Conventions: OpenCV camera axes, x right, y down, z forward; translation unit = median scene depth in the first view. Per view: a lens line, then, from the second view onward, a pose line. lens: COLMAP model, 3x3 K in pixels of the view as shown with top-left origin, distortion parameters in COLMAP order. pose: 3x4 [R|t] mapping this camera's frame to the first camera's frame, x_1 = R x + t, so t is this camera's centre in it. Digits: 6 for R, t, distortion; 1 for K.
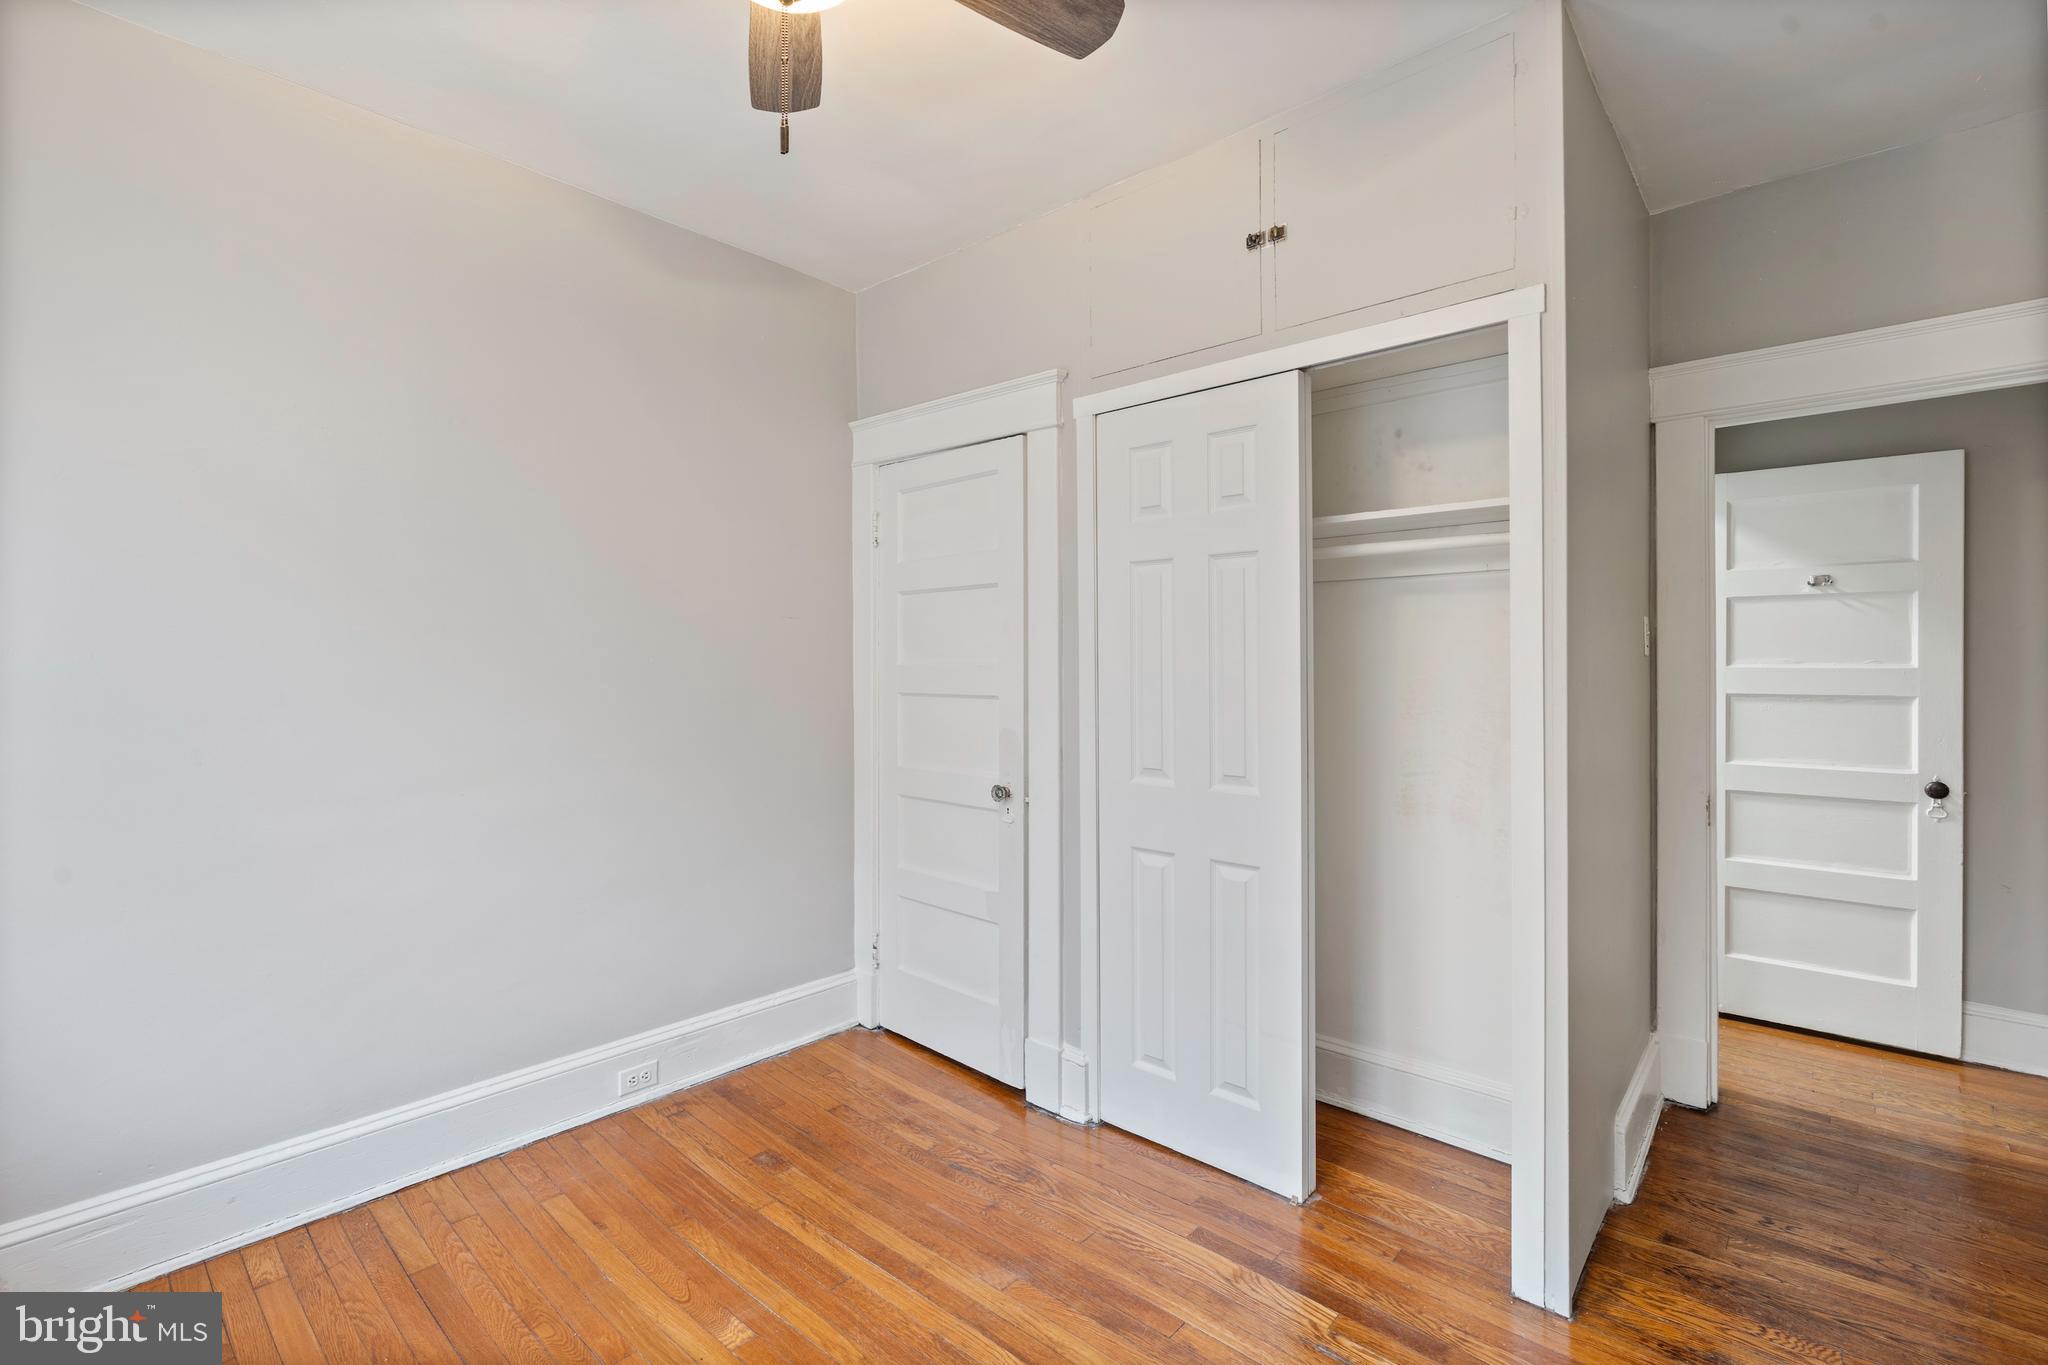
lens RADIAL K [[929.4, 0, 1021.0], [0, 929.4, 672.3], [0, 0, 1]] dist [-0.006972, 0.003995]
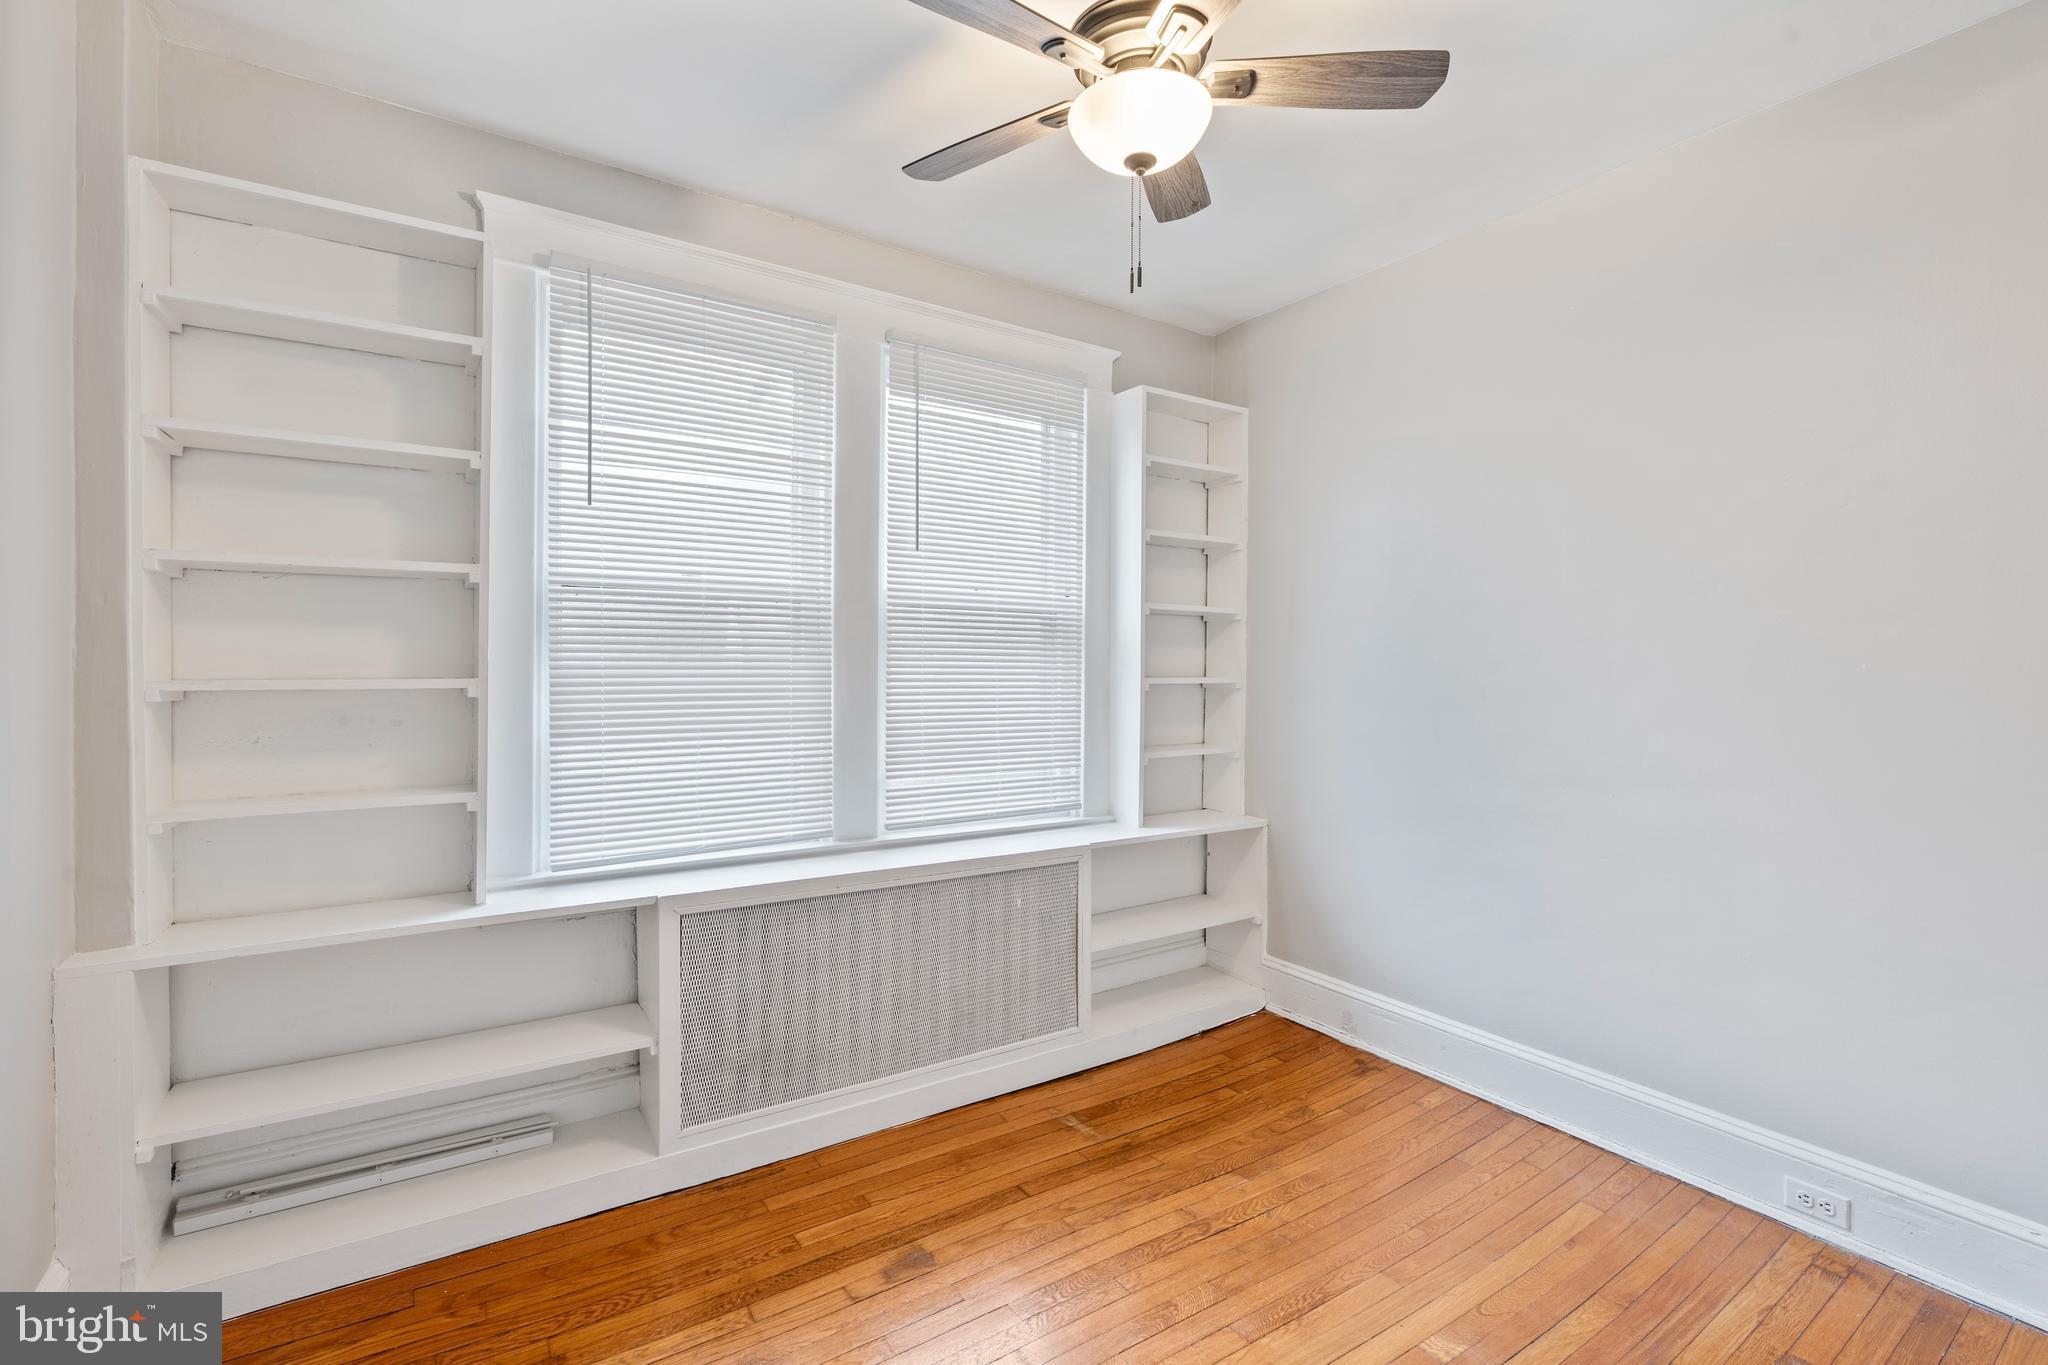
lens RADIAL K [[929.4, 0, 1027.8], [0, 929.4, 687.2], [0, 0, 1]] dist [-0.006972, 0.003995]
pose [[-0.274523, 0.013854, -0.961481, 0.622695], [-0.008486, 0.999822, 0.016830, -0.004827], [0.961543, 0.012779, -0.274357, 0.690265]]
